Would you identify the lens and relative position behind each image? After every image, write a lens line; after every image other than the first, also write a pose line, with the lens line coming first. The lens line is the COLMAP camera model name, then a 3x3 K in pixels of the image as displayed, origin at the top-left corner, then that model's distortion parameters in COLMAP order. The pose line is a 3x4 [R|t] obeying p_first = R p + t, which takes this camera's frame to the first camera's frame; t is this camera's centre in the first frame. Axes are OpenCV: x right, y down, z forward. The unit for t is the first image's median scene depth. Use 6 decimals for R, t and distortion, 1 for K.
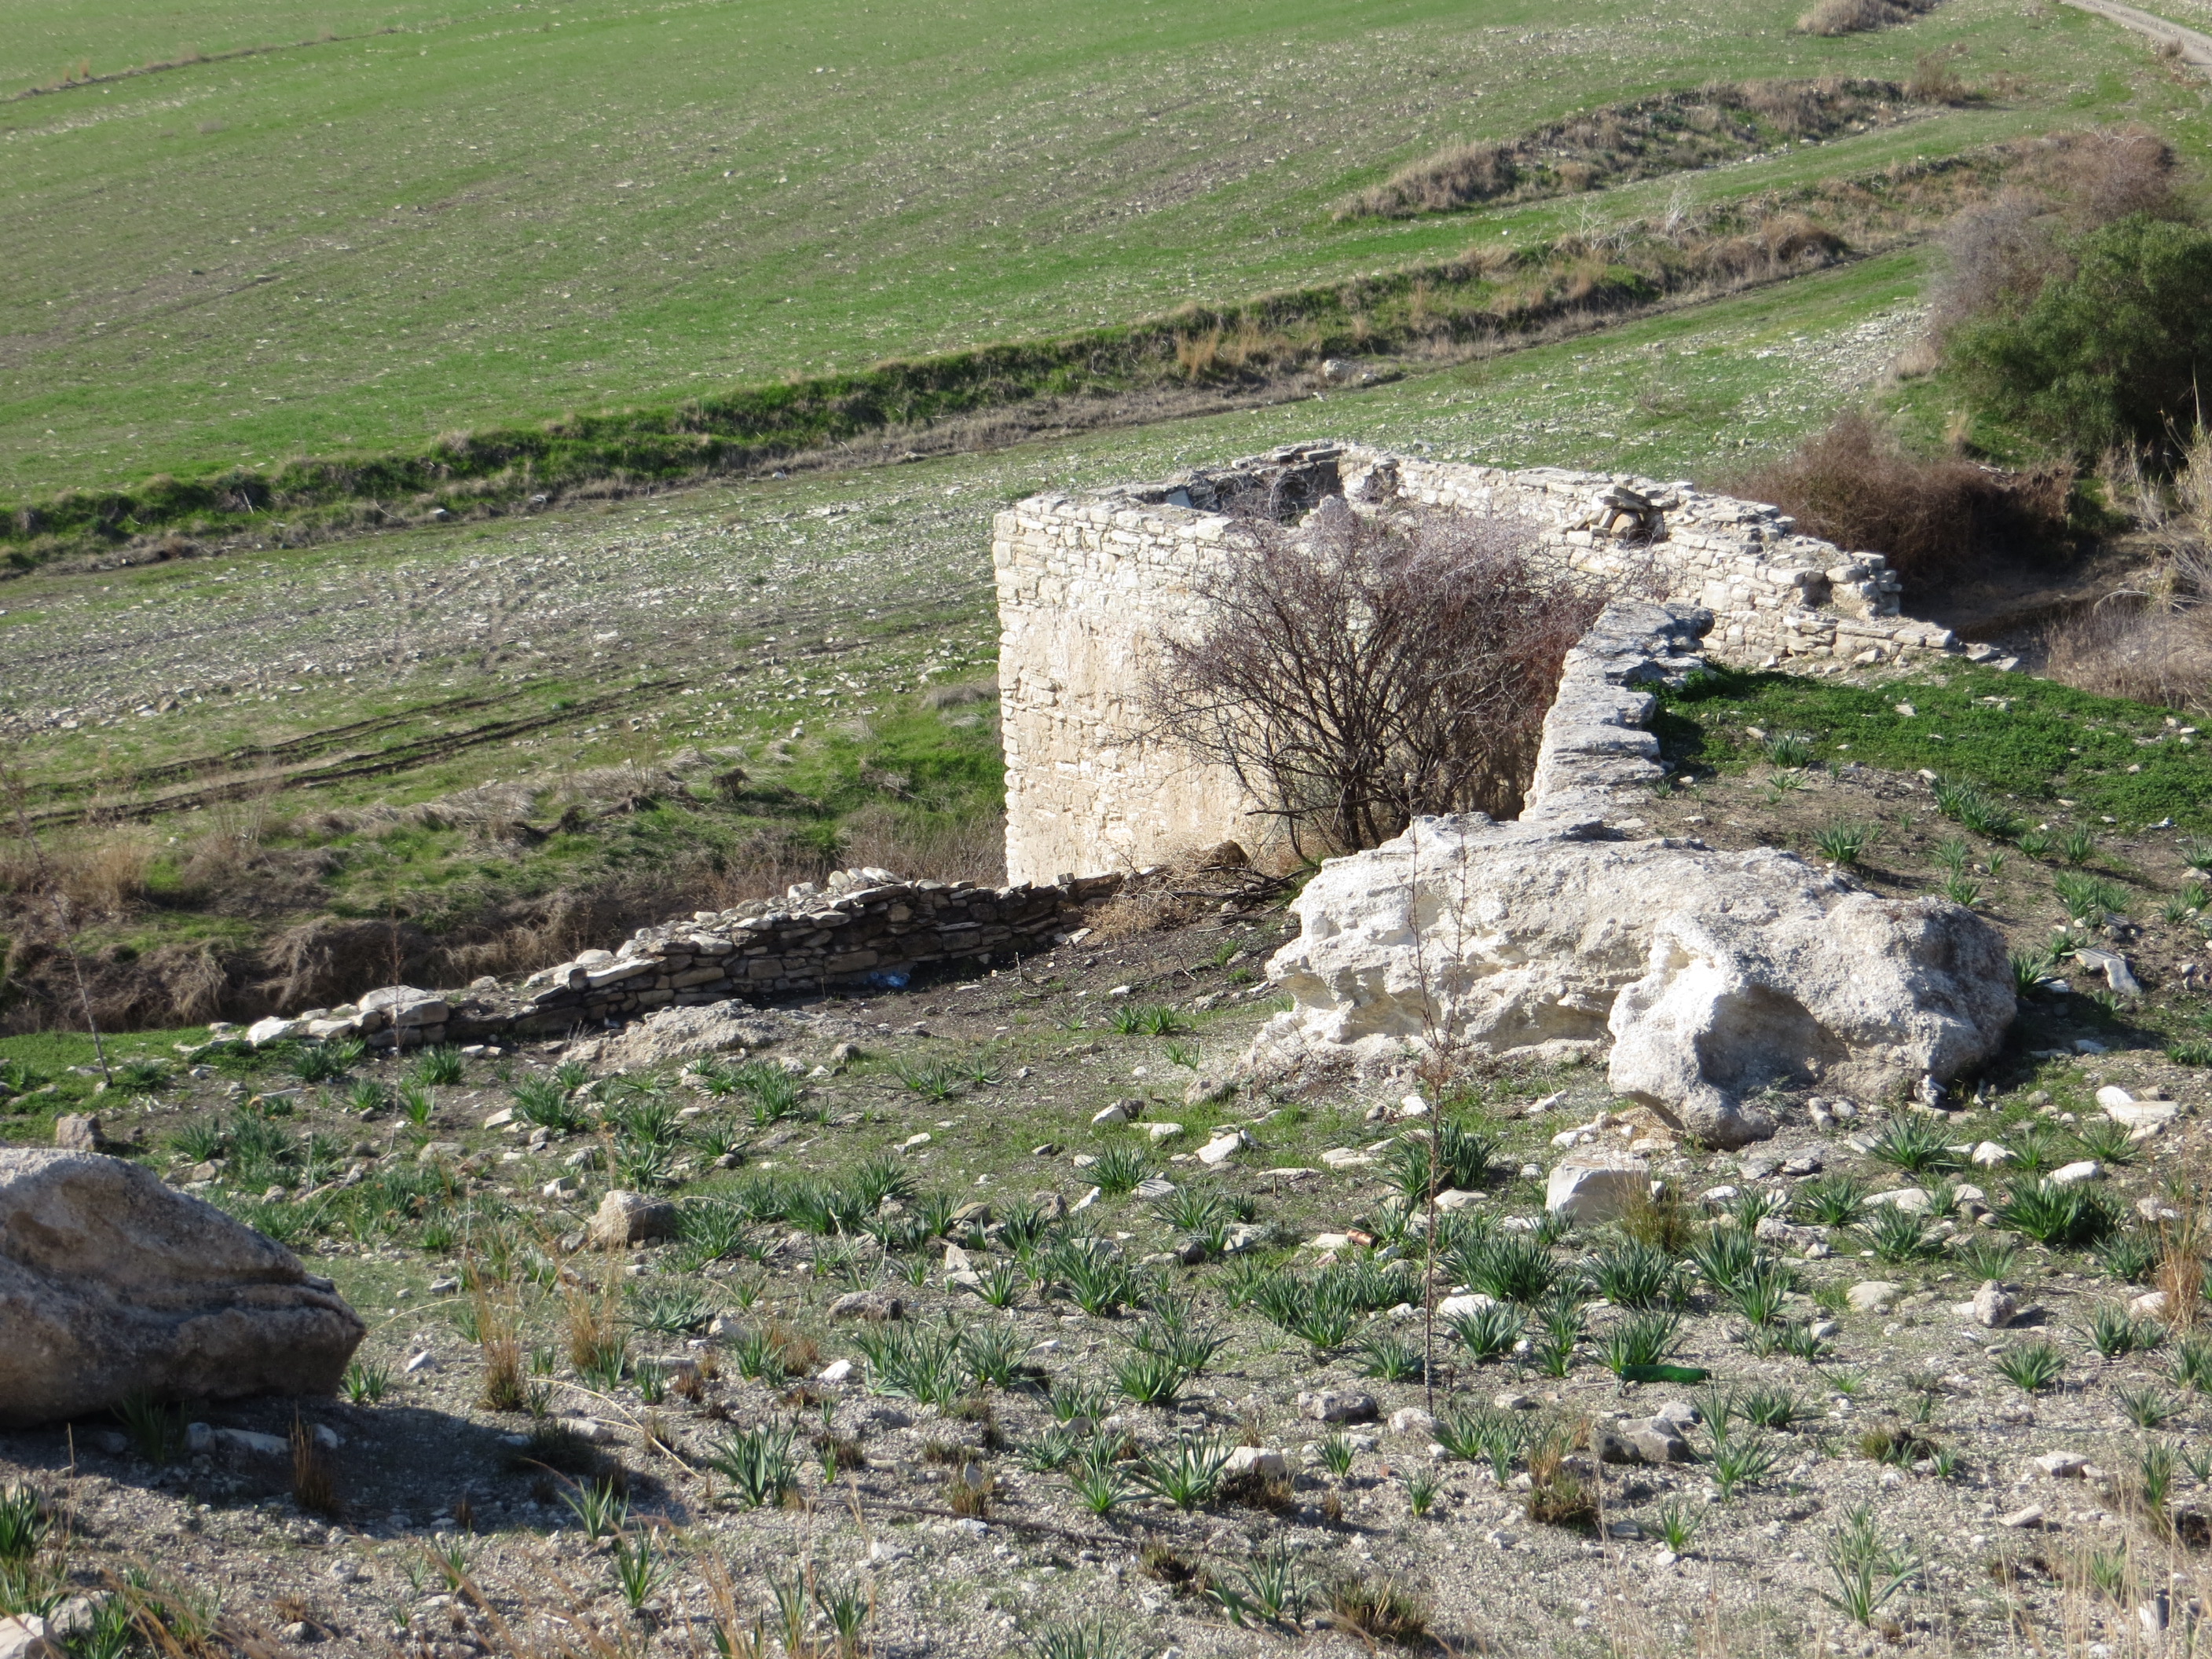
lens RADIAL K [[3483.6, 0, 1101.0], [0, 3483.6, 834.5], [0, 0, 1]] dist [-0.054578, 0.000000]
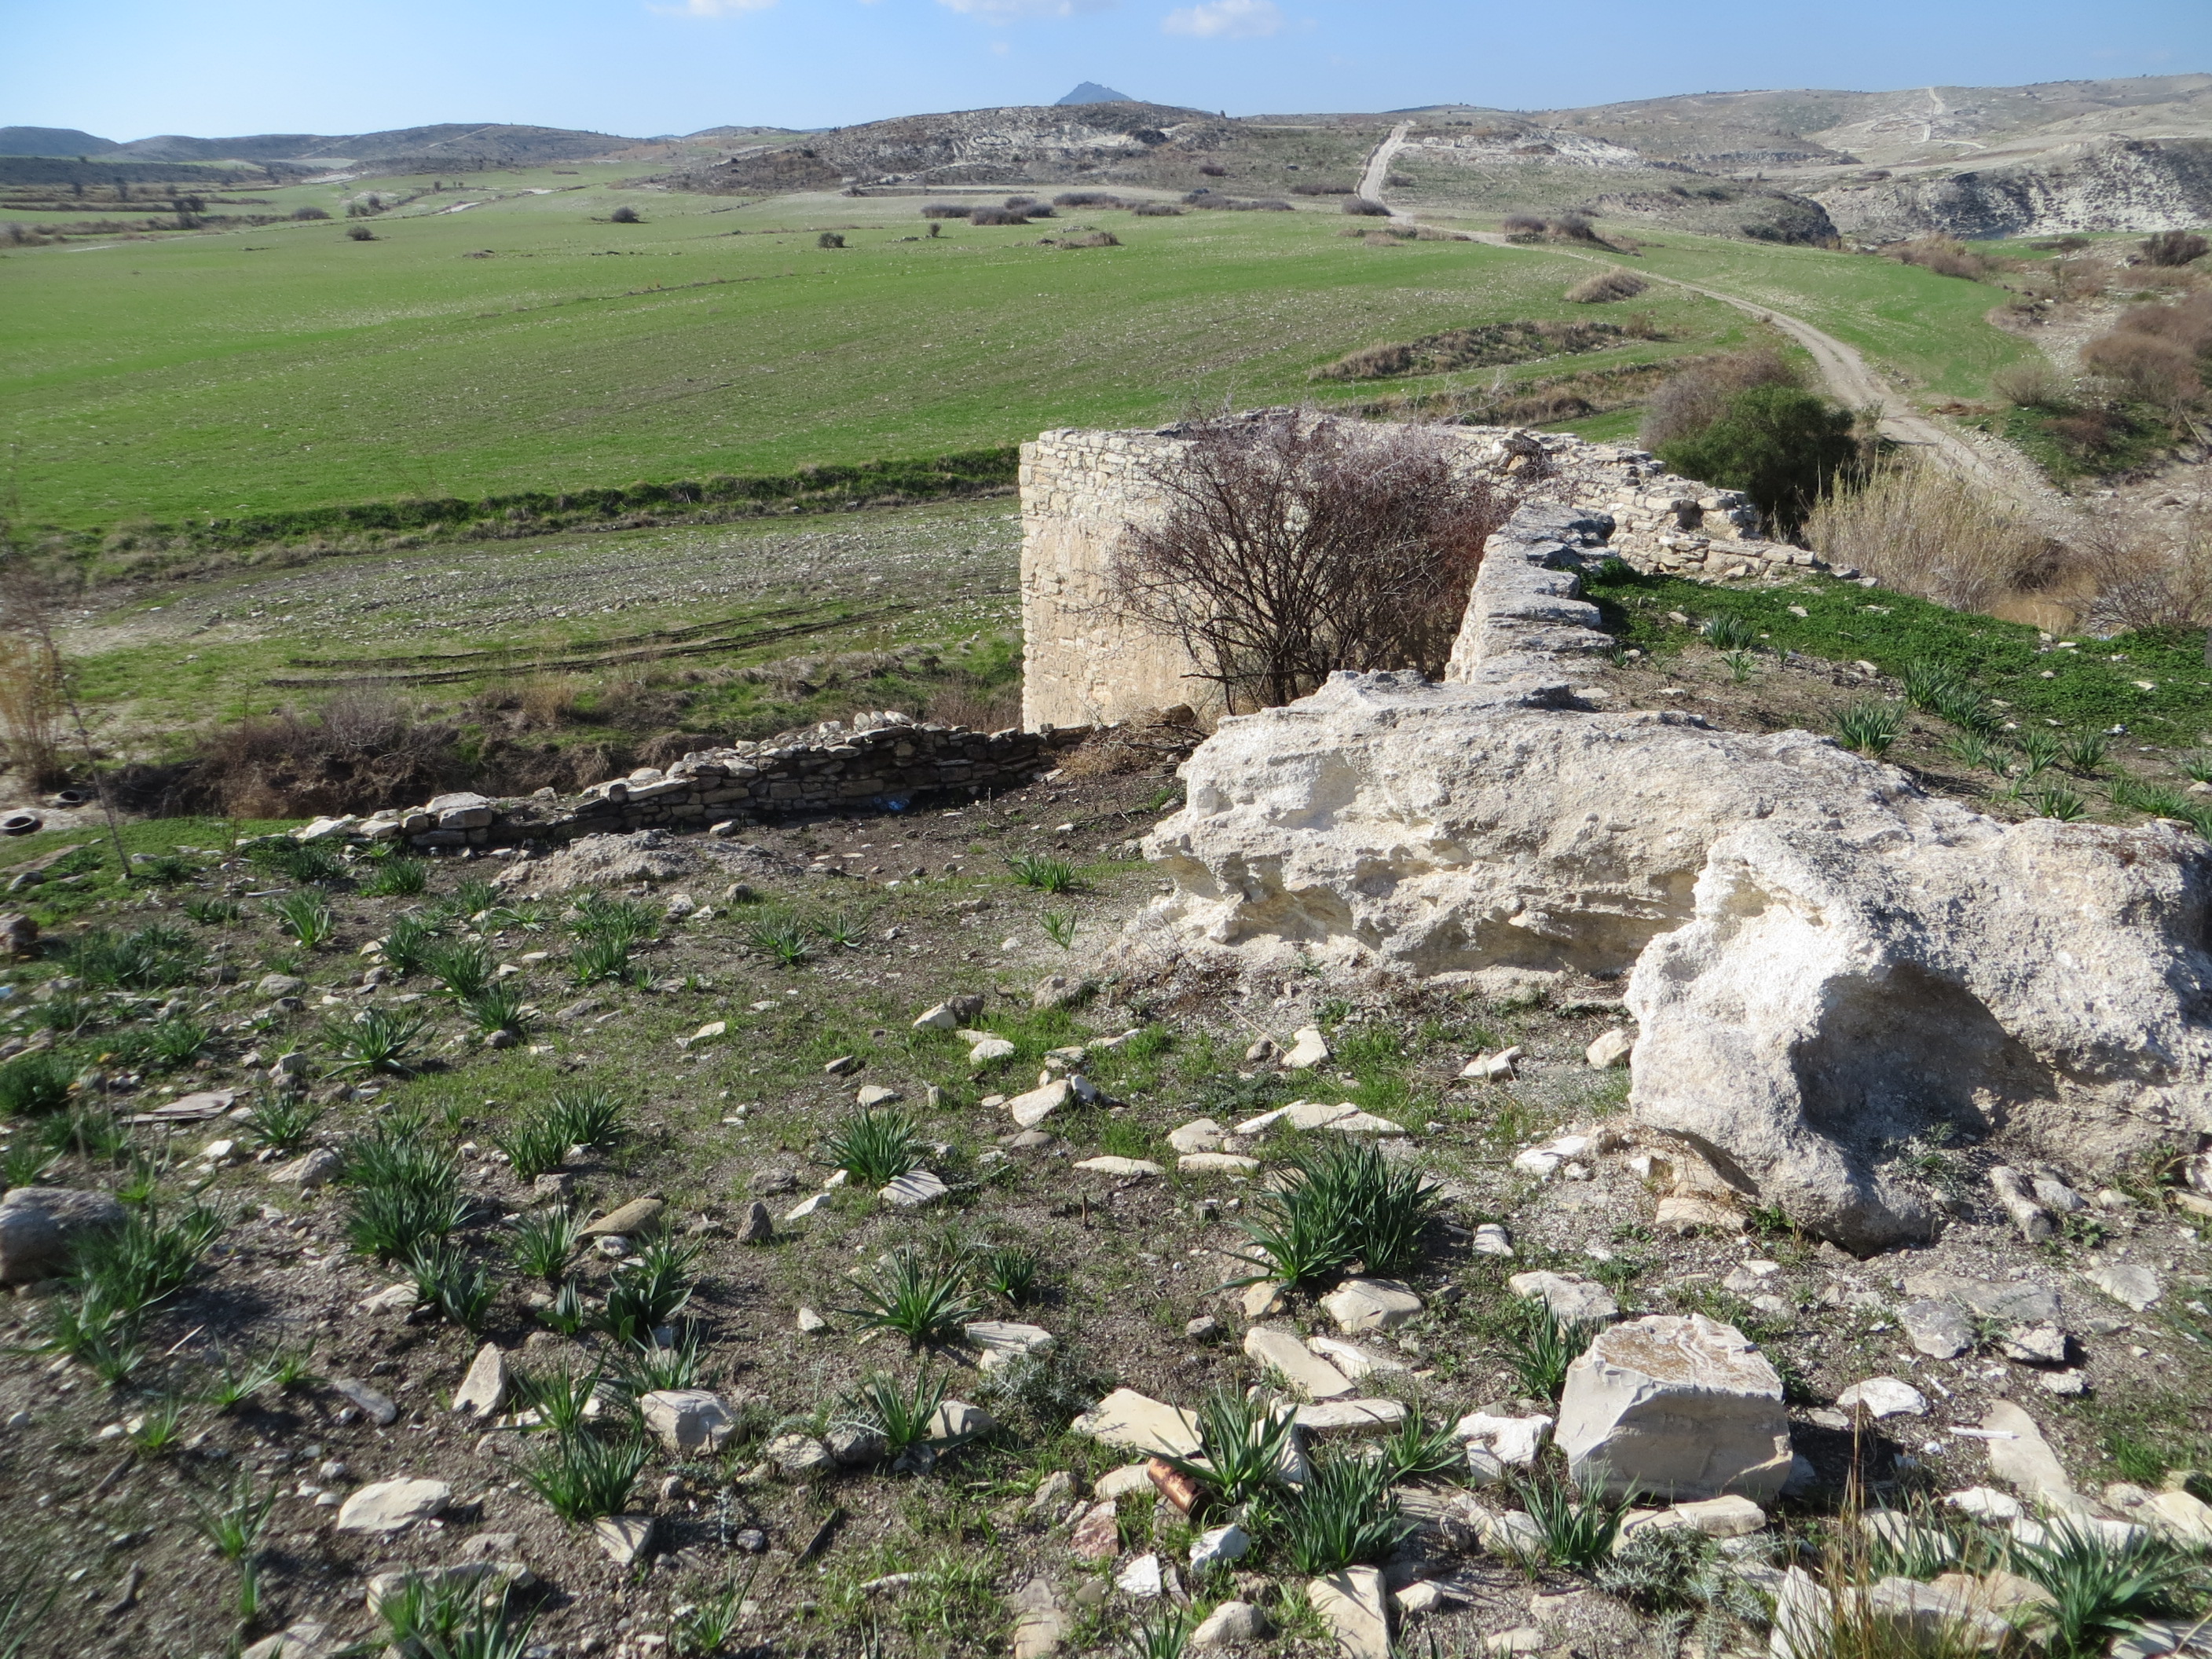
lens RADIAL K [[1664.0, 0, 1092.3], [0, 1664.0, 820.0], [0, 0, 1]] dist [-0.015754, 0.004292]
pose [[0.997313, 0.052739, -0.050849, 0.037757], [-0.049268, 0.996519, 0.067247, 0.004320], [0.054219, -0.064561, 0.996440, 0.412888]]
